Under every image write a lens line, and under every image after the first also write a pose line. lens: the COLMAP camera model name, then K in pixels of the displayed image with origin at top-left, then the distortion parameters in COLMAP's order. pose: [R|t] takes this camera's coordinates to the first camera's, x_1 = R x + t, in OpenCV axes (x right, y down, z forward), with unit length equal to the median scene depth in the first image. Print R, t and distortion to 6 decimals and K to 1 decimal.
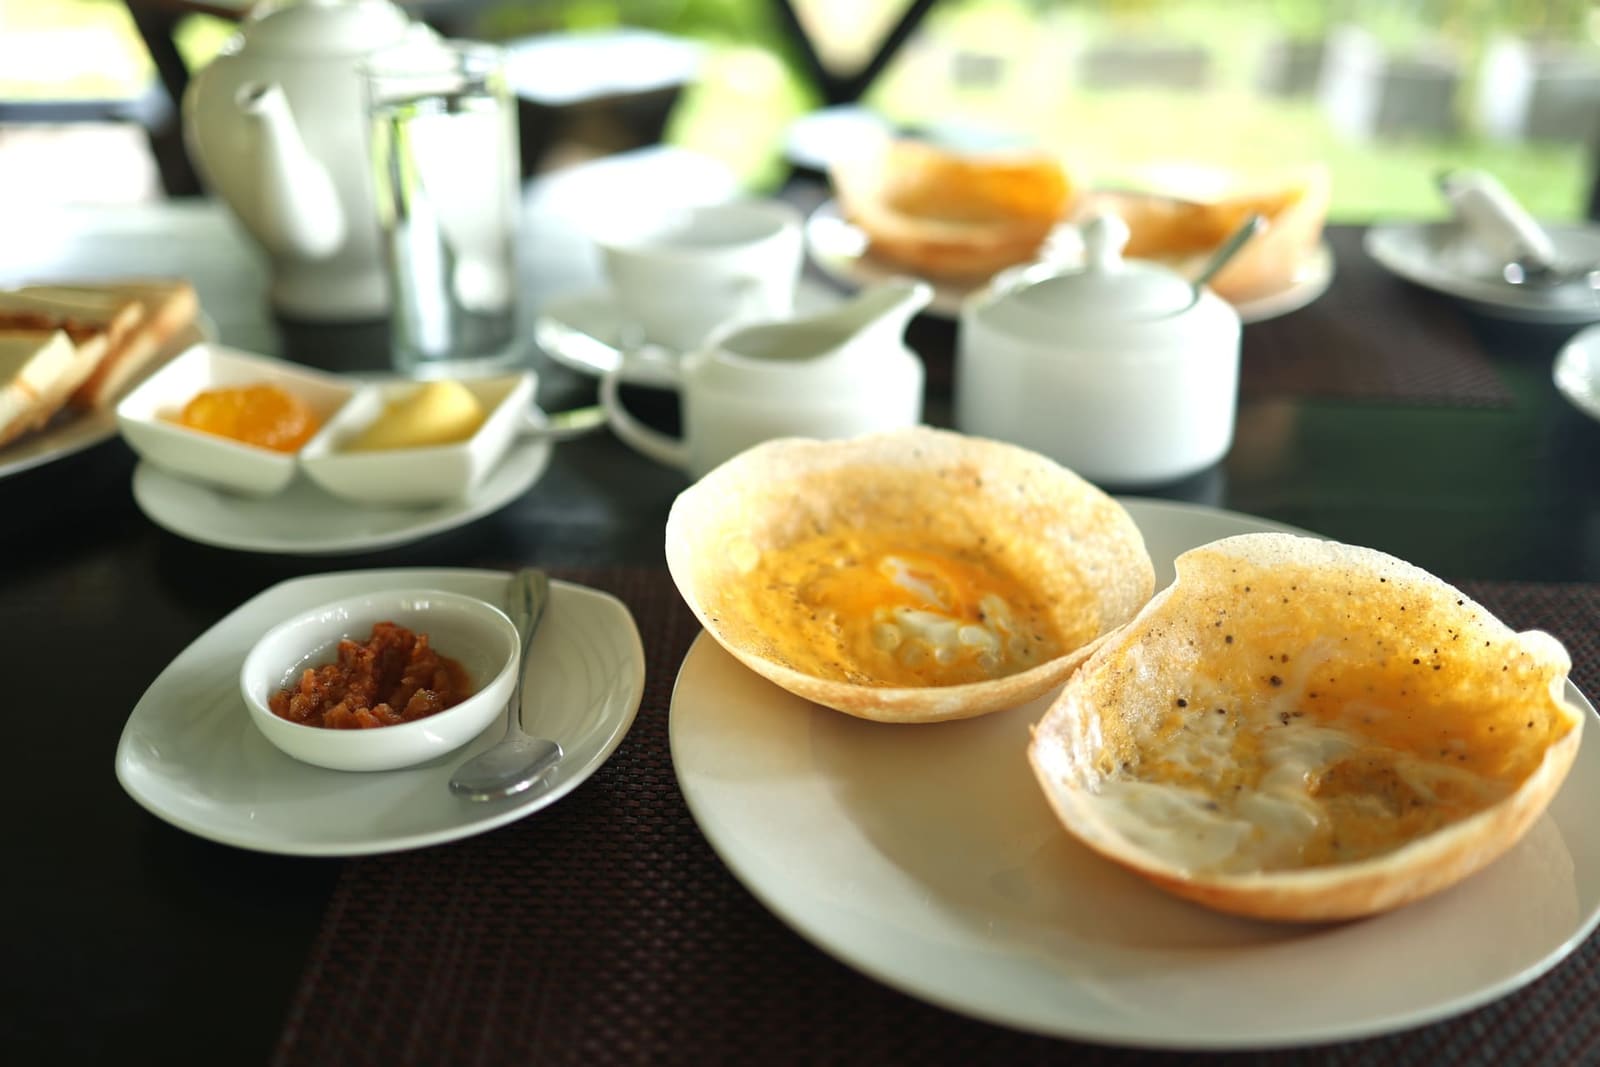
lens RADIAL K [[1606.3, 0, 800.0], [0, 1606.3, 533.5], [0, 0, 1]] dist [-0.079812, 0.057592]
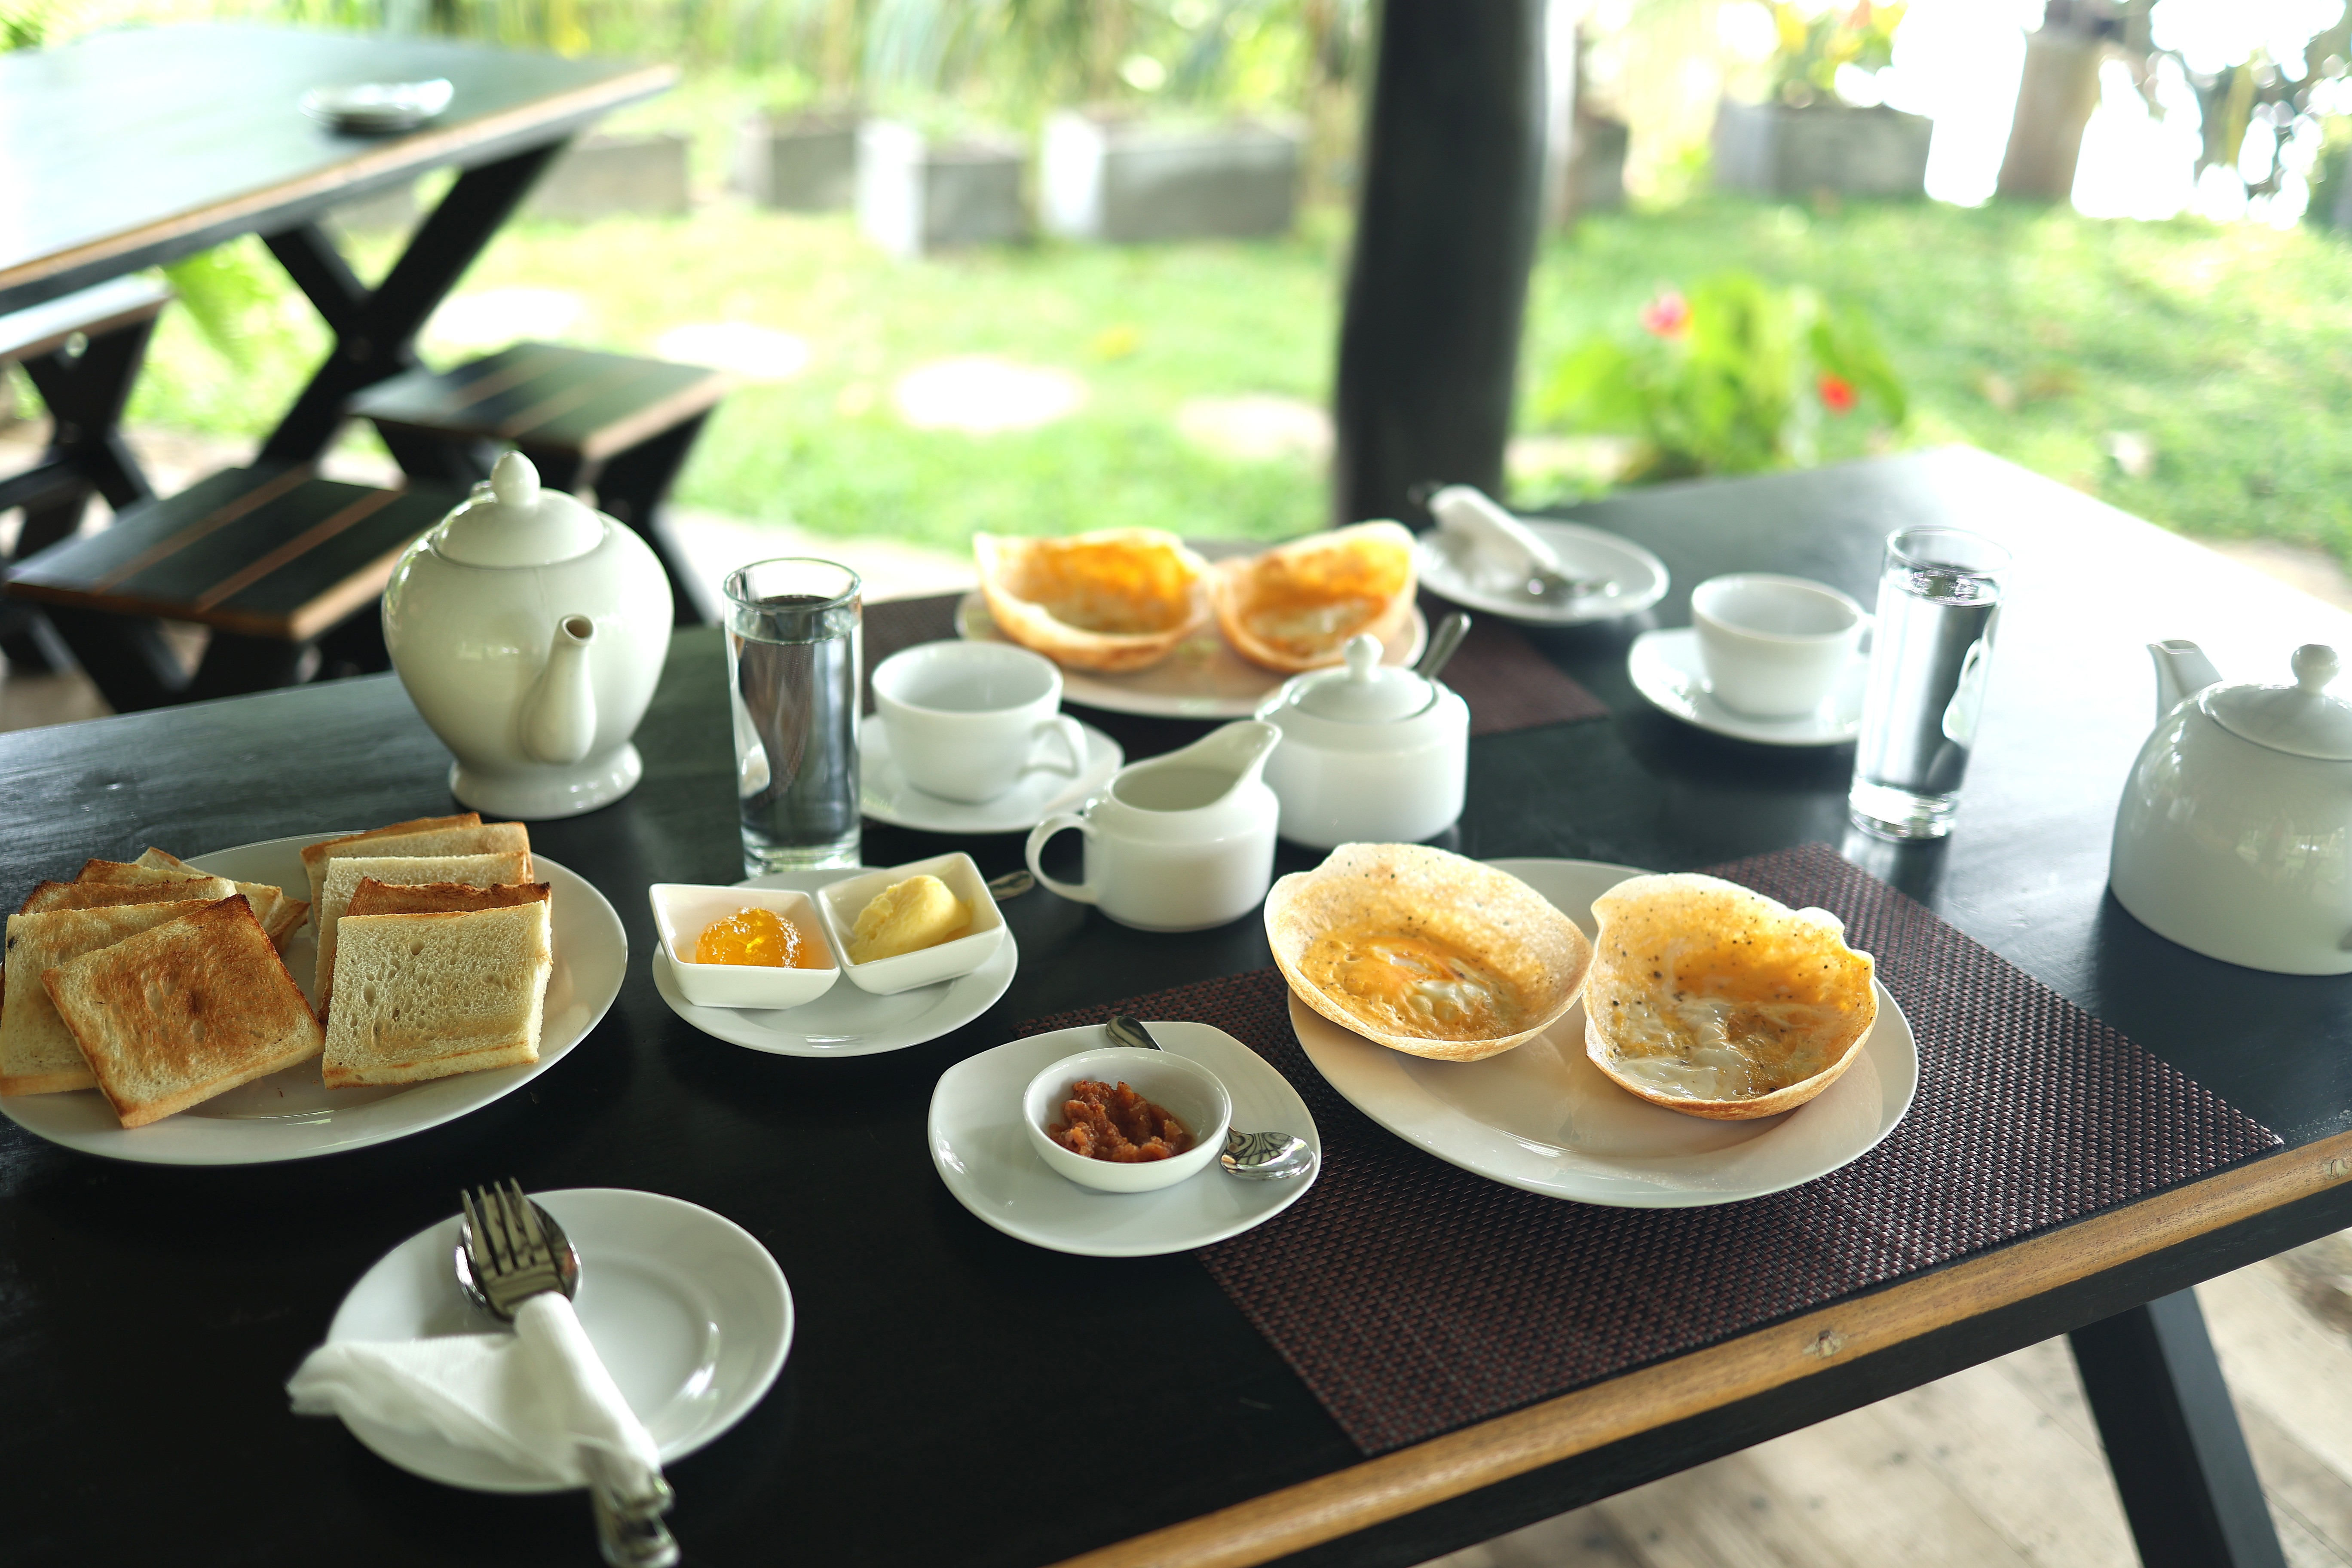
lens RADIAL K [[2361.3, 0, 1176.0], [0, 2361.3, 784.0], [0, 0, 1]] dist [-0.079812, 0.057592]
pose [[0.874147, -0.181508, 0.450469, -1.020279], [0.180150, 0.982548, 0.046313, -0.257026], [-0.451014, 0.040667, 0.891590, -0.735835]]
